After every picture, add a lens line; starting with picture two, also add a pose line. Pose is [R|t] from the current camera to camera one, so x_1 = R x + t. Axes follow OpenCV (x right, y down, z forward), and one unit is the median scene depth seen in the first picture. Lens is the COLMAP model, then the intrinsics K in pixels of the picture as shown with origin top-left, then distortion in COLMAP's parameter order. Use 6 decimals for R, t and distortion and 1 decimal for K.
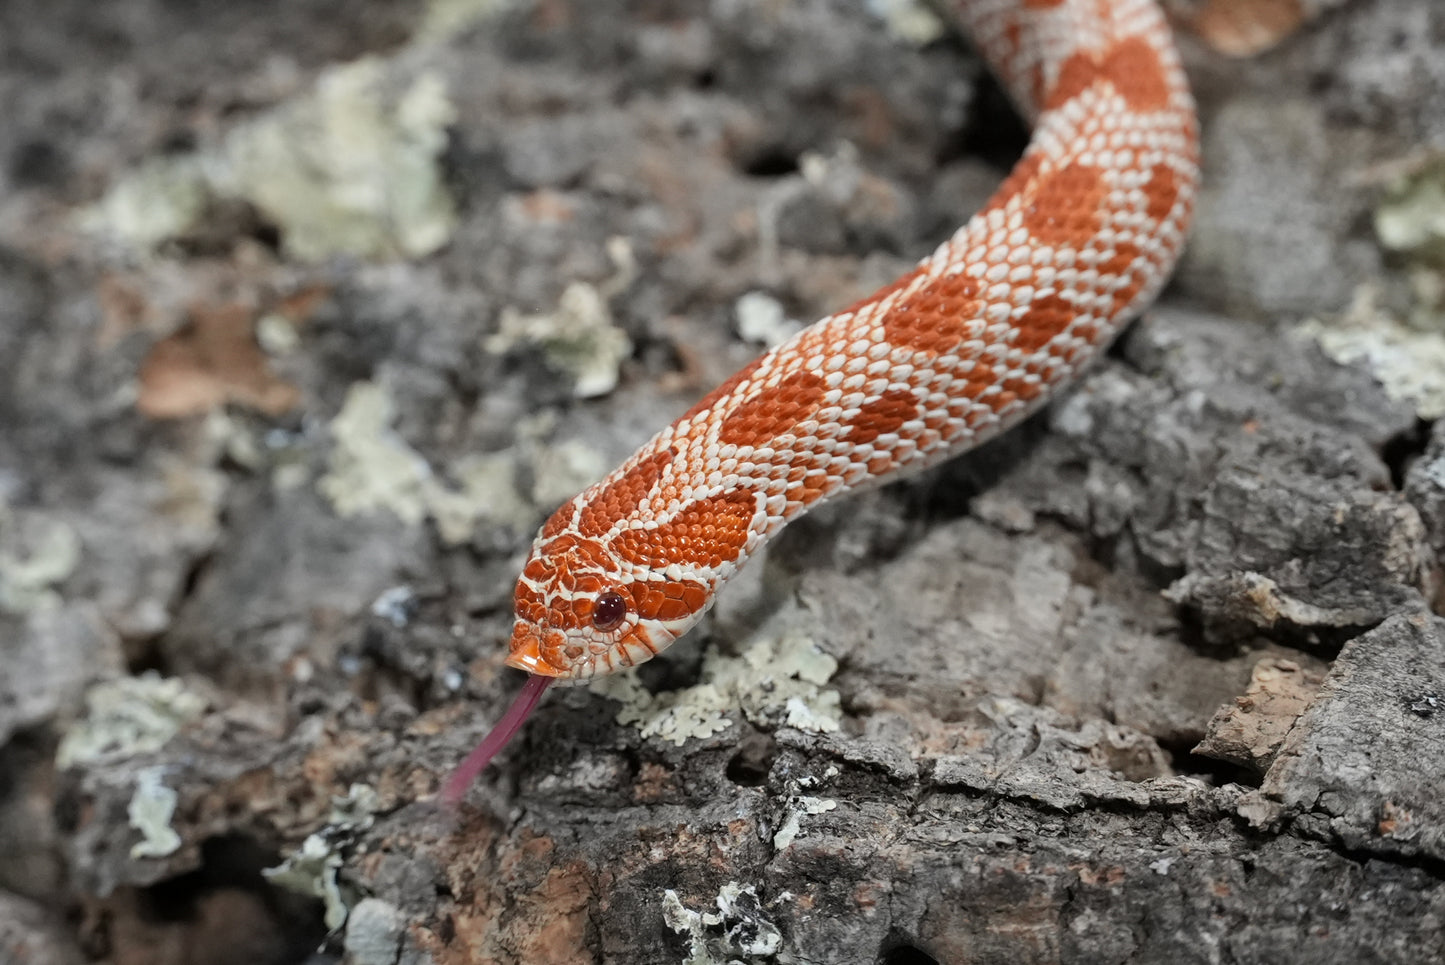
lens RADIAL K [[5697.0, 0, 720.8], [0, 5697.0, 482.8], [0, 0, 1]] dist [0.044717, 0.075608]
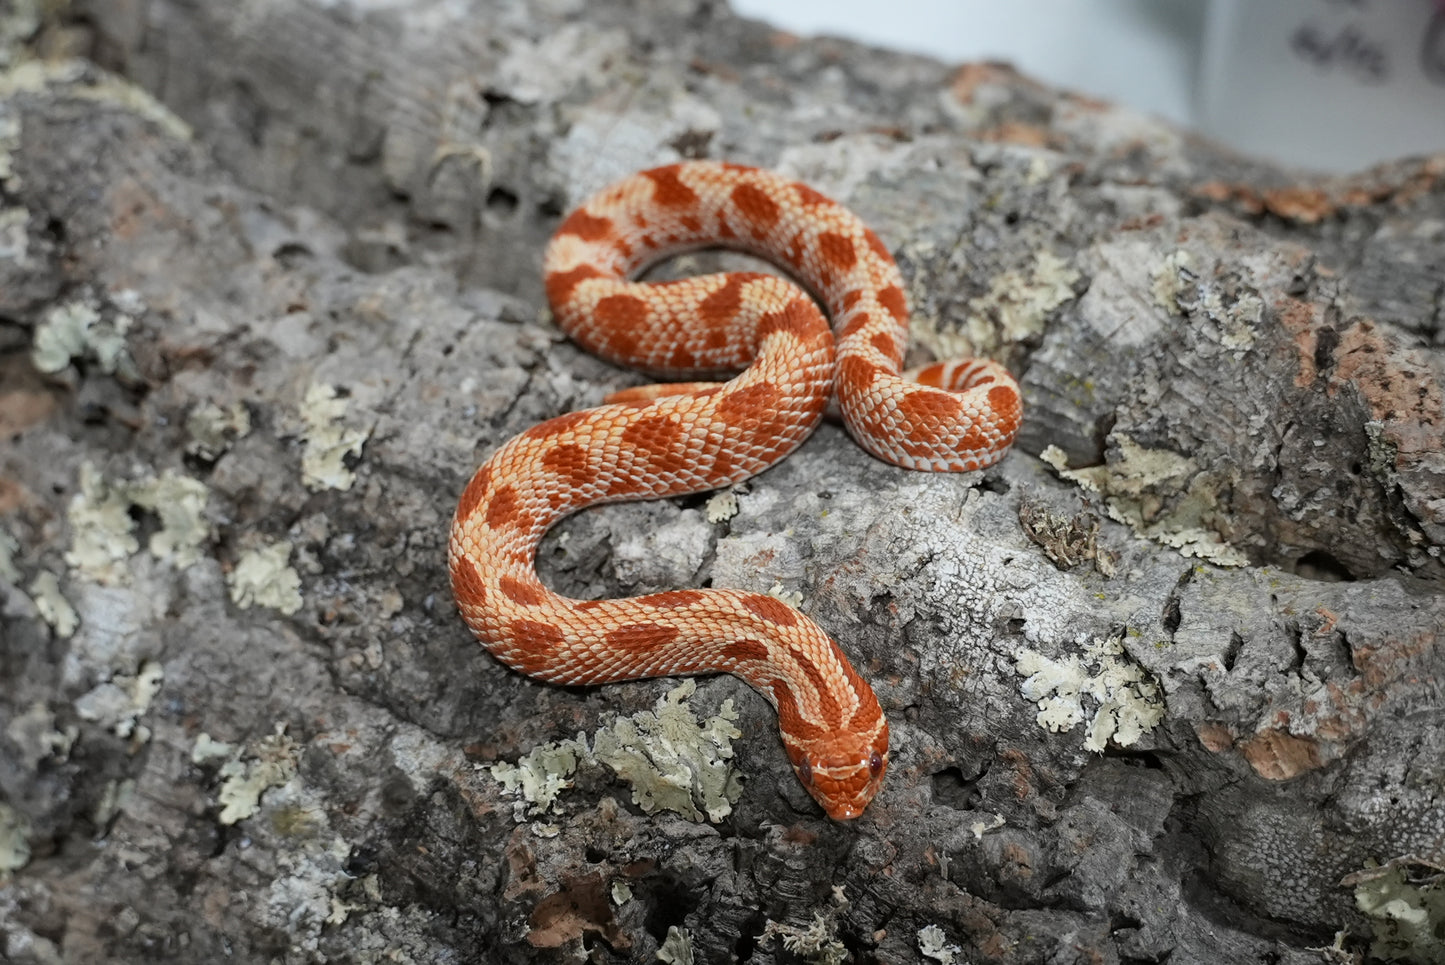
lens RADIAL K [[2735.7, 0, 723.5], [0, 2735.7, 480.2], [0, 0, 1]] dist [0.043321, -0.205020]
pose [[0.996336, 0.054030, -0.066294, -0.007996], [-0.028071, 0.938820, 0.343263, -0.420099], [0.080785, -0.340144, 0.936897, 0.380090]]
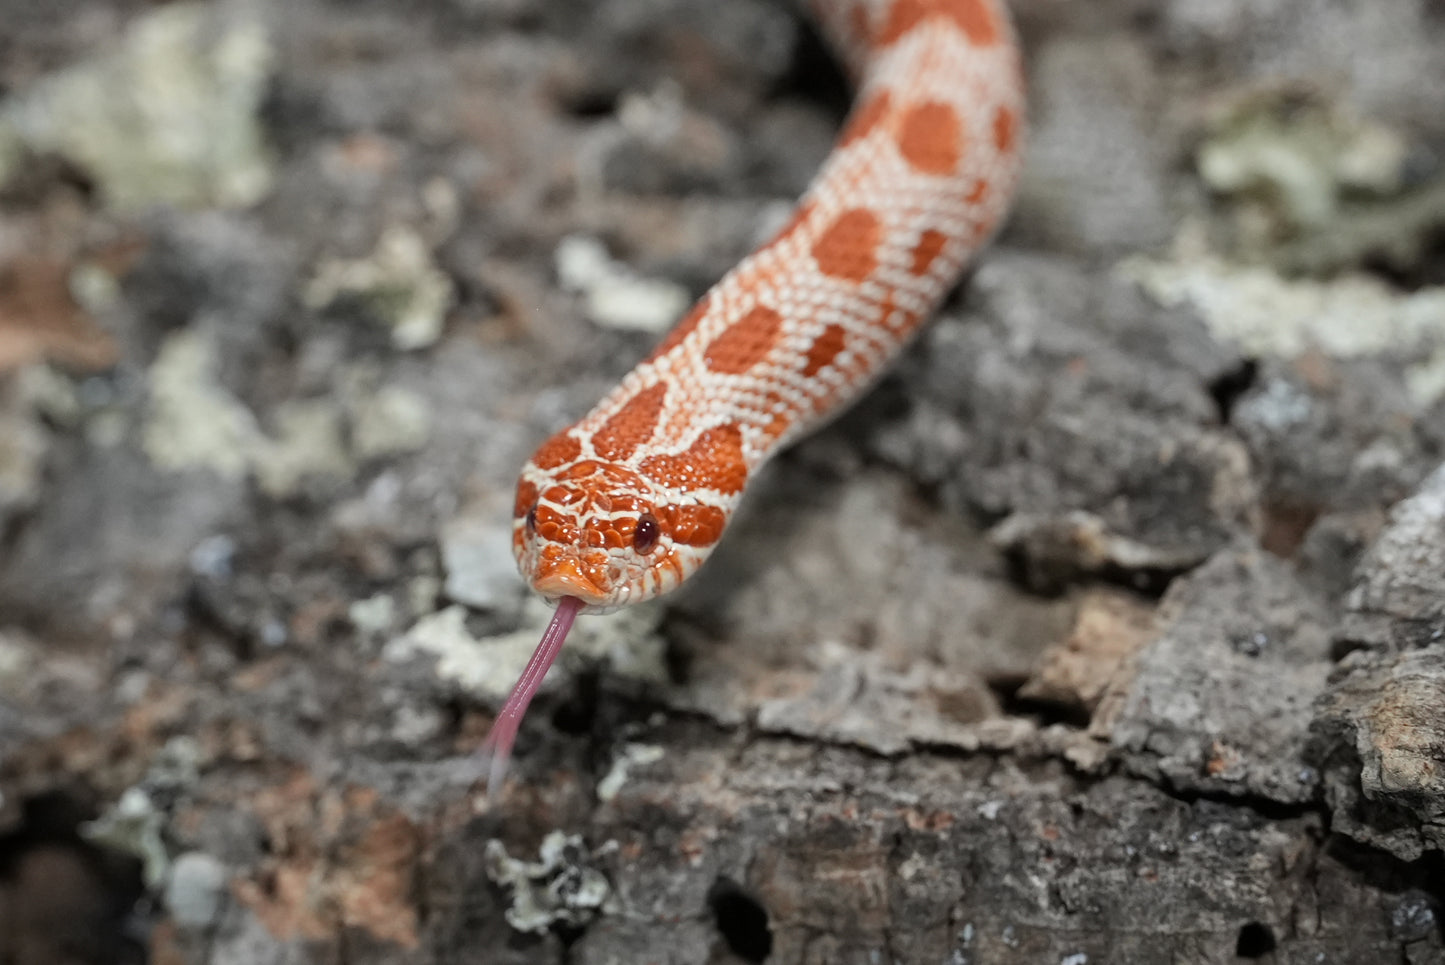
lens RADIAL K [[5697.0, 0, 720.8], [0, 5697.0, 482.8], [0, 0, 1]] dist [0.044717, 0.075608]
pose [[0.999634, -0.012913, 0.023760, 0.007441], [0.012749, 0.999894, 0.007043, 0.002683], [-0.023849, -0.006737, 0.999693, 0.010154]]
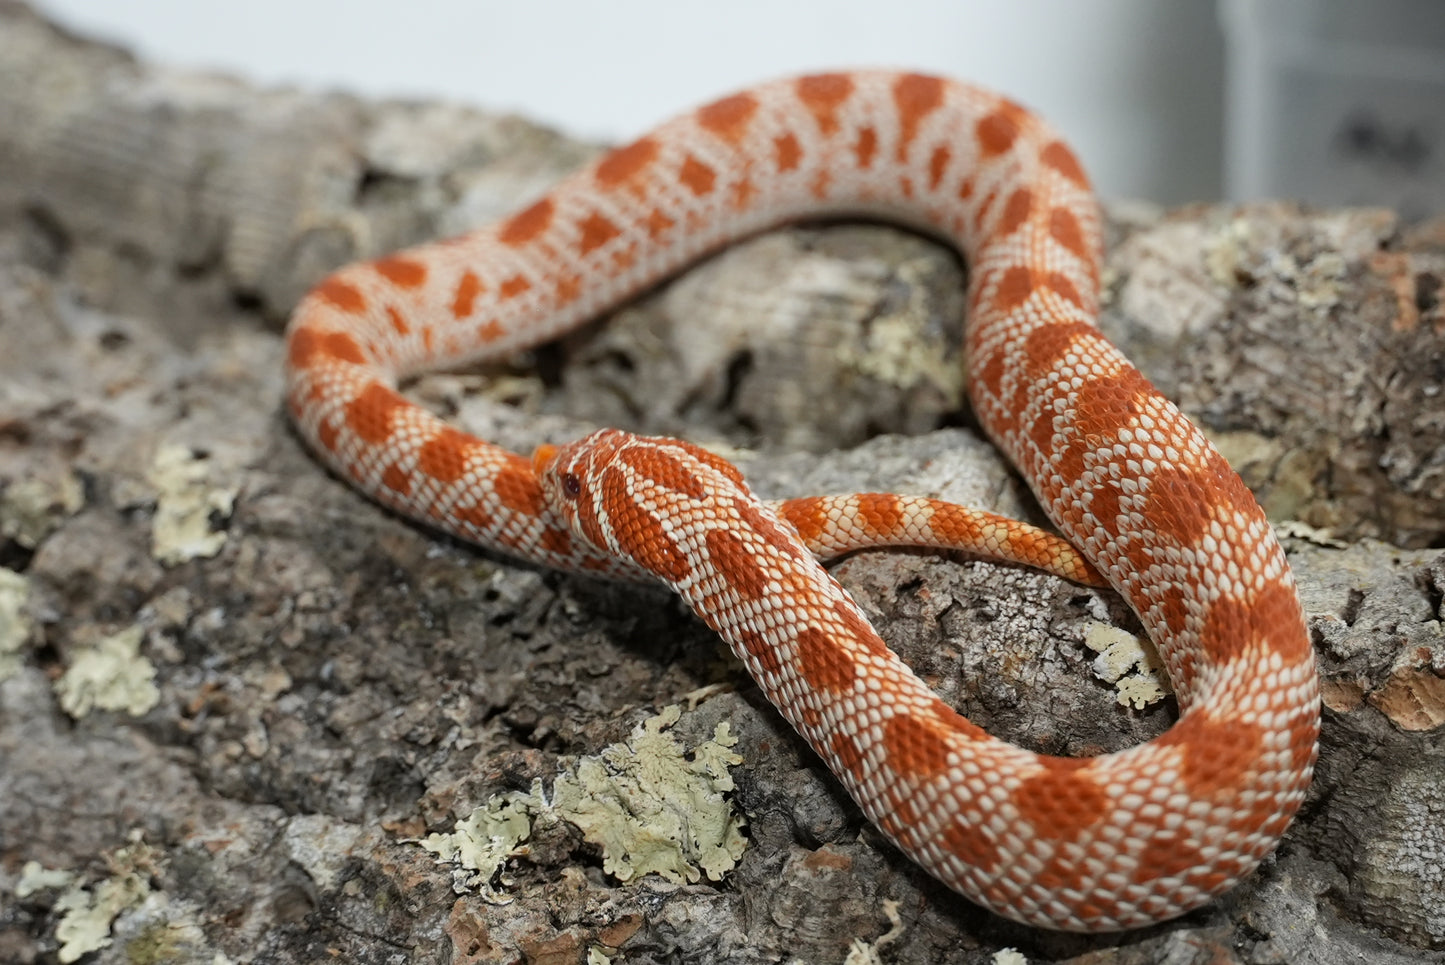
lens RADIAL K [[4039.0, 0, 718.0], [0, 4039.0, 481.8], [0, 0, 1]] dist [0.103771, -0.539569]
pose [[0.999832, -0.005007, -0.017606, -0.041258], [0.006055, 0.998183, 0.059946, -0.192463], [0.017274, -0.060043, 0.998046, 0.181421]]
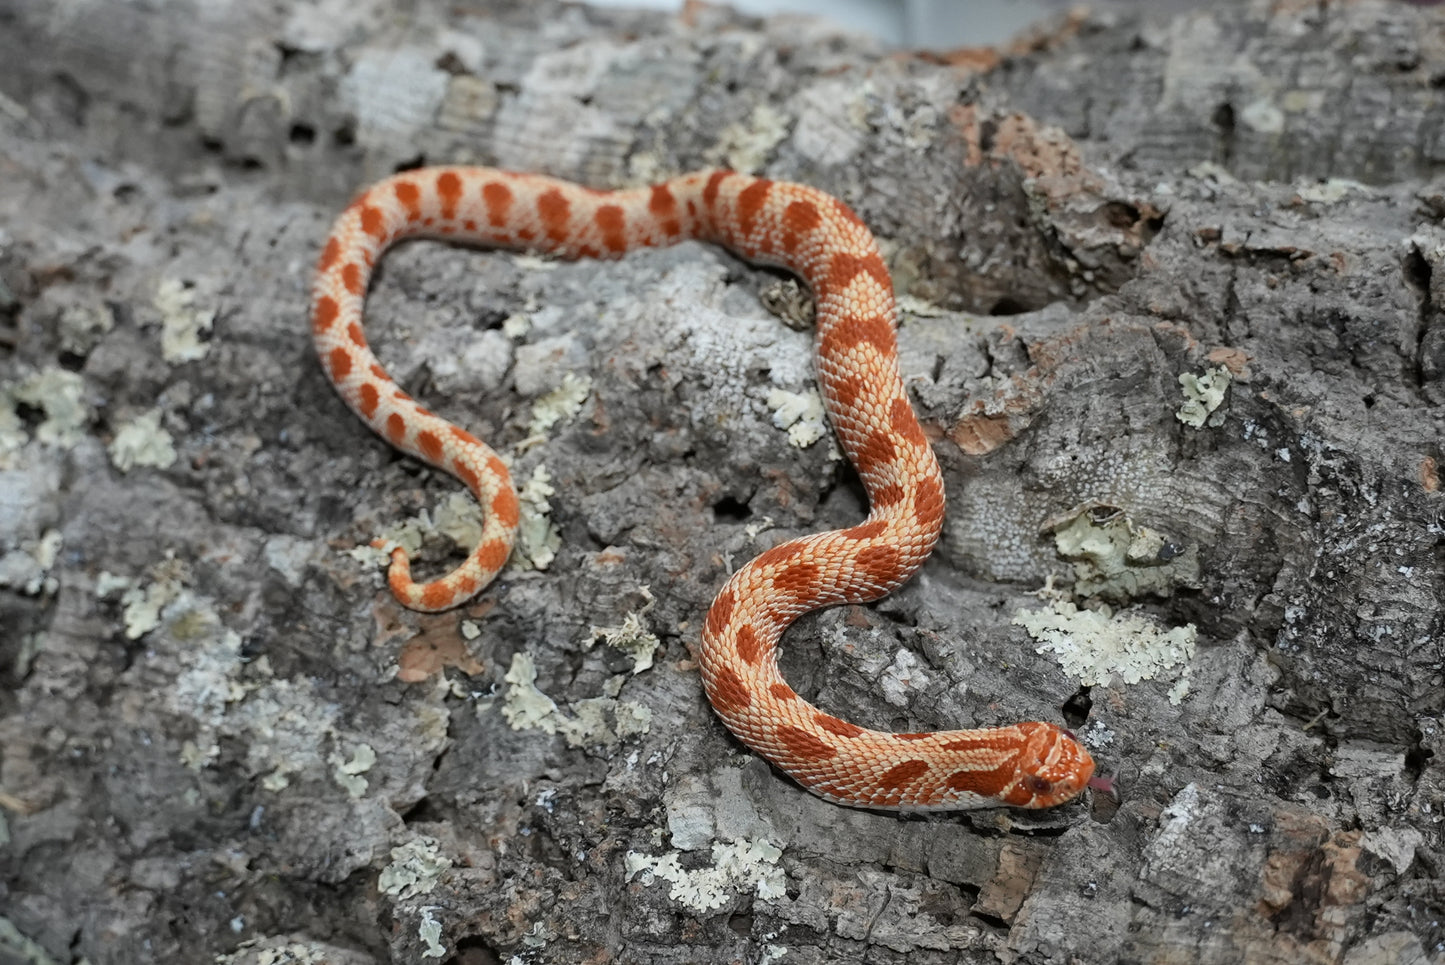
lens RADIAL K [[3232.4, 0, 723.3], [0, 3232.4, 482.3], [0, 0, 1]] dist [0.059121, -0.251400]
pose [[0.997501, -0.070316, -0.006869, 0.017034], [0.069768, 0.965045, 0.252627, -0.365613], [-0.011135, -0.252475, 0.967539, -0.016421]]
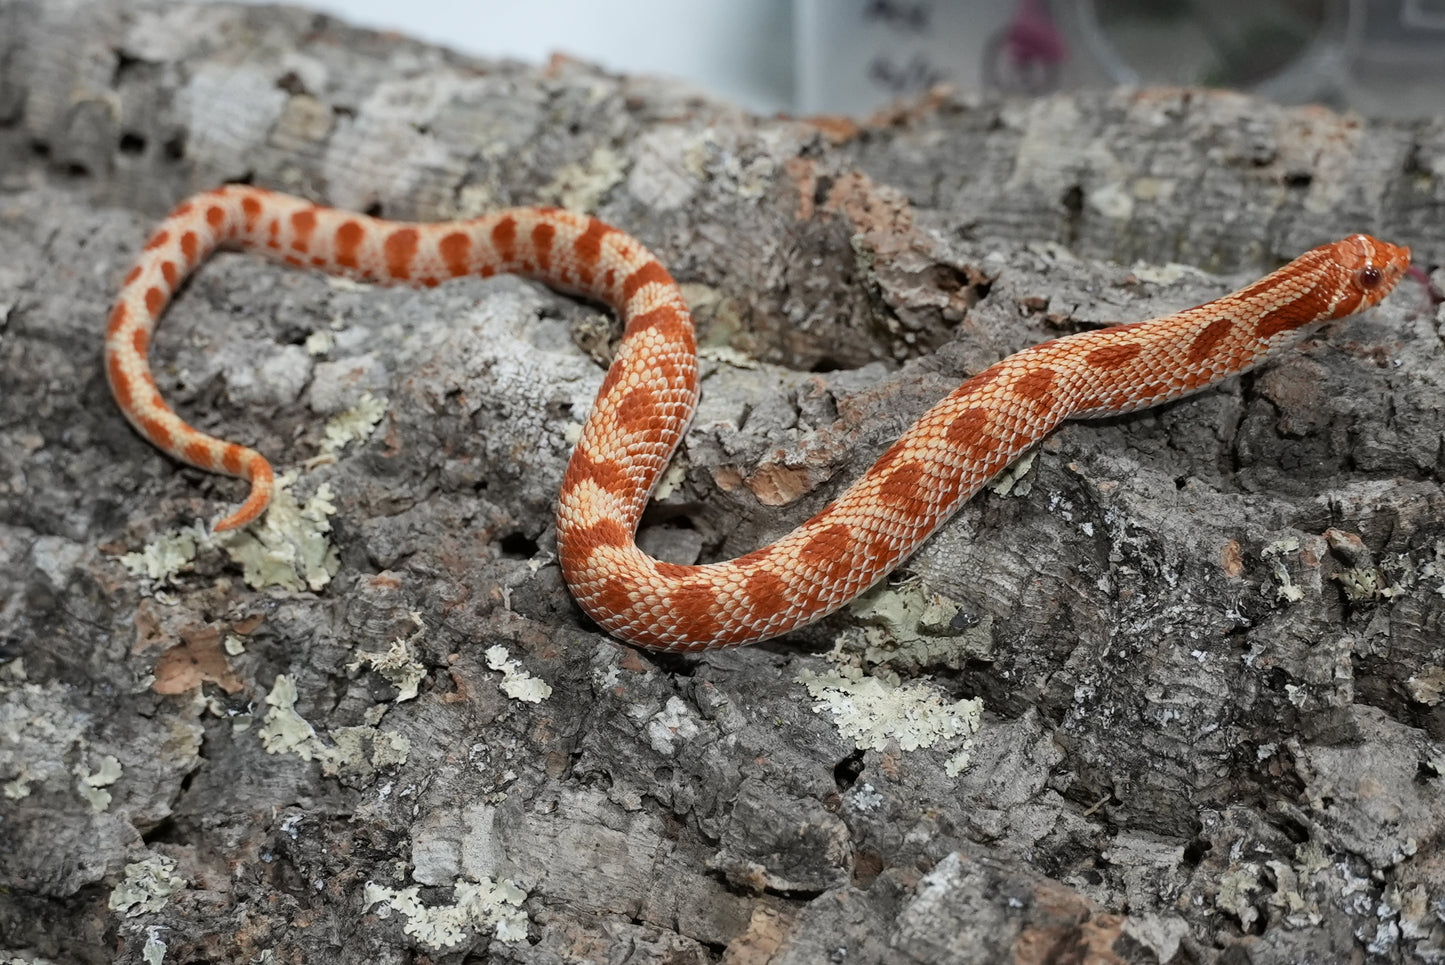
lens RADIAL K [[3323.4, 0, 737.8], [0, 3323.4, 484.1], [0, 0, 1]] dist [0.042799, -0.045738]
pose [[0.999865, 0.015060, 0.006614, 0.079238], [-0.016040, 0.981788, 0.189300, -0.301245], [-0.003643, -0.189381, 0.981897, -0.017430]]
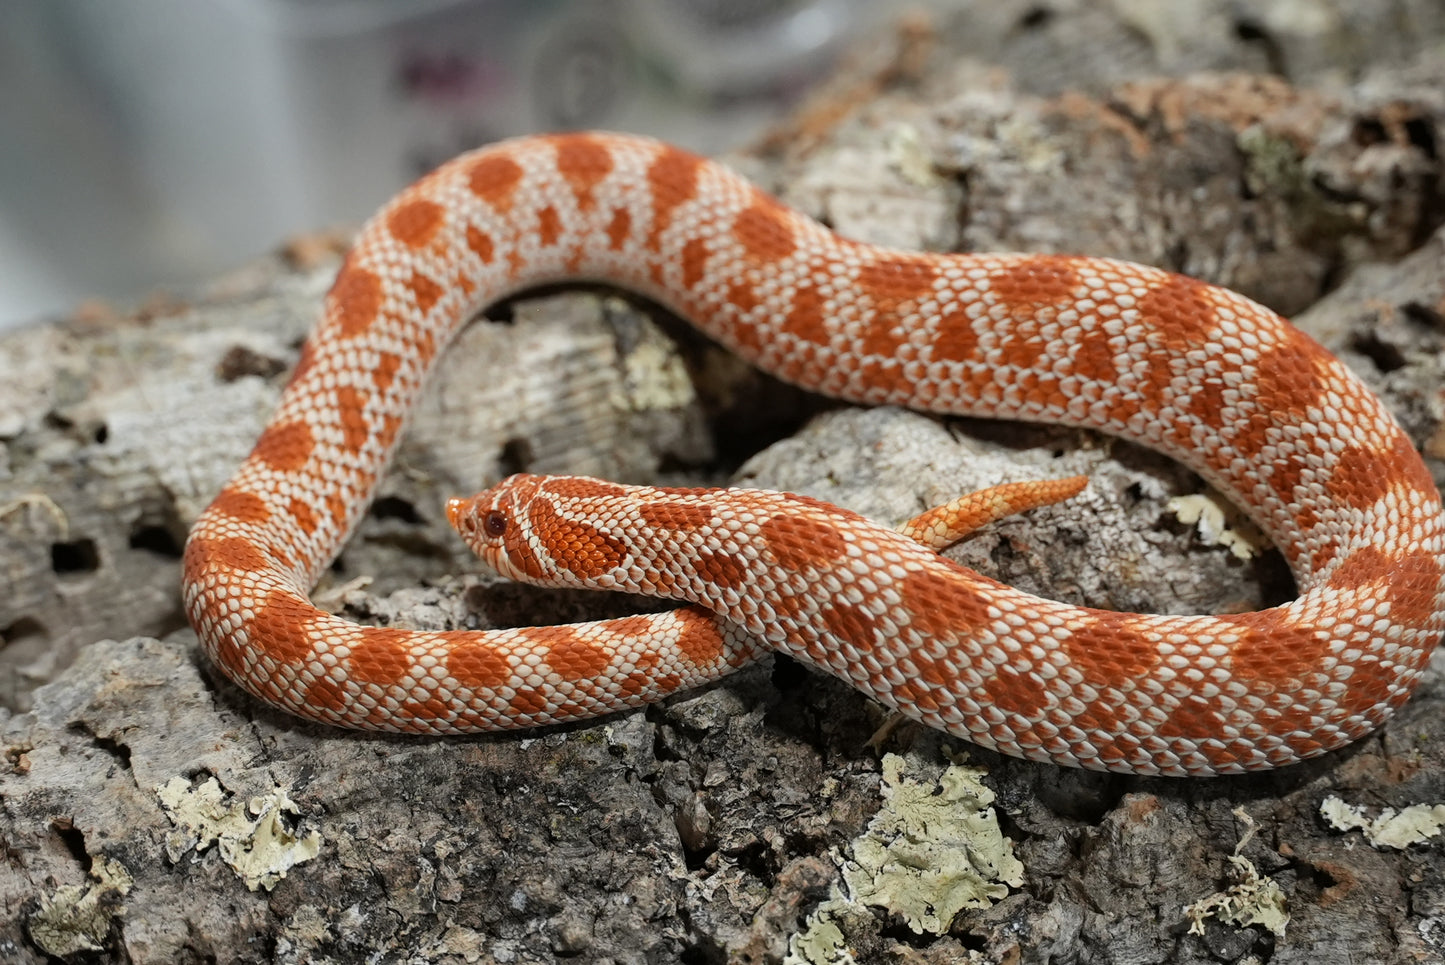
lens RADIAL K [[4039.0, 0, 718.0], [0, 4039.0, 481.8], [0, 0, 1]] dist [0.103771, -0.539569]
pose [[0.735610, -0.412595, 0.537255, -0.578731], [0.358466, 0.910057, 0.208083, -0.351750], [-0.574787, 0.039520, 0.817348, 0.374663]]
